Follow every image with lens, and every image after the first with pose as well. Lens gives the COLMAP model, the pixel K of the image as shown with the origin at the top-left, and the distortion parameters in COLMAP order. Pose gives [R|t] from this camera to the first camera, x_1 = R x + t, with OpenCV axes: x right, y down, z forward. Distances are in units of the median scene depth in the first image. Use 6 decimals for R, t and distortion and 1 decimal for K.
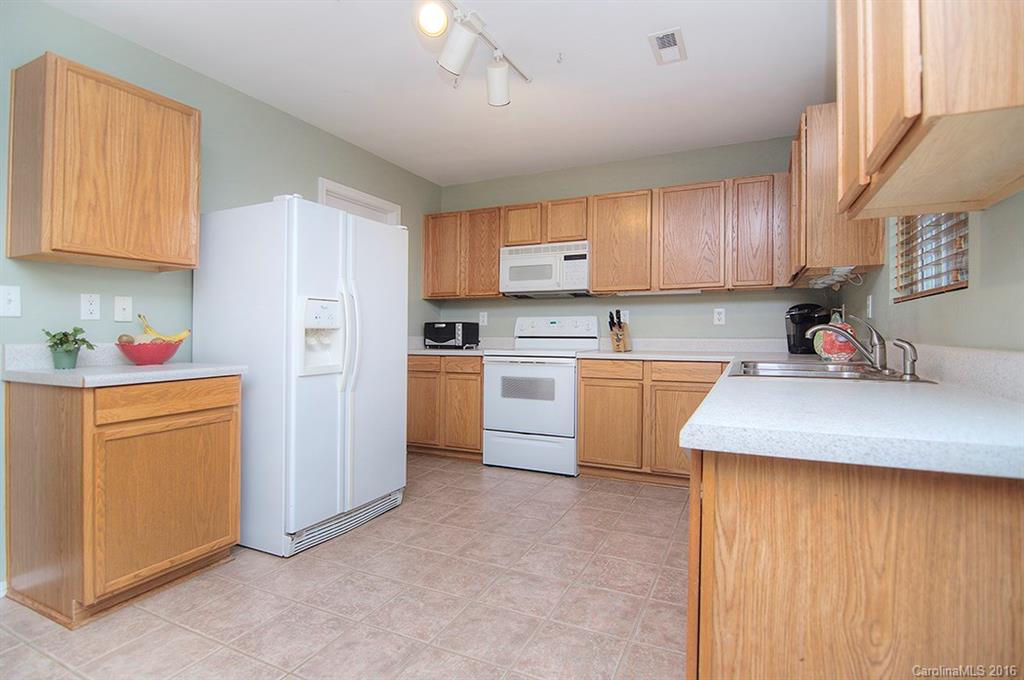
lens RADIAL K [[504.7, 0, 514.6], [0, 504.7, 337.3], [0, 0, 1]] dist [-0.004310, -0.014178]
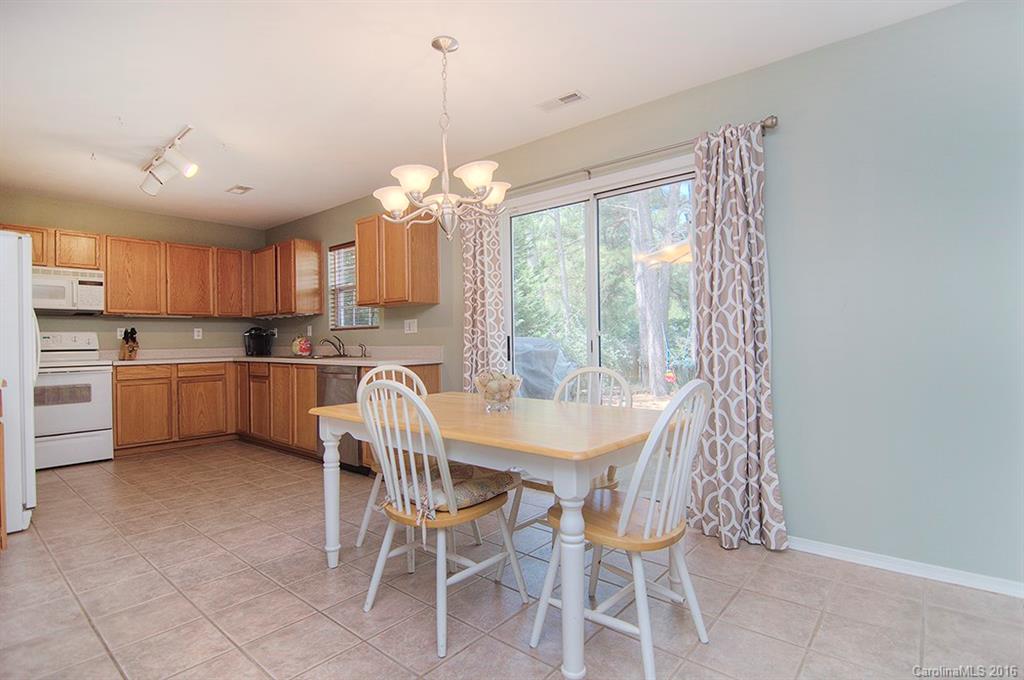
lens RADIAL K [[504.7, 0, 514.6], [0, 504.7, 337.3], [0, 0, 1]] dist [-0.004310, -0.014178]
pose [[0.248473, 0.003315, 0.968633, -0.893467], [0.024097, 0.999664, -0.009602, 0.007446], [-0.968339, 0.025727, 0.248310, -0.313255]]
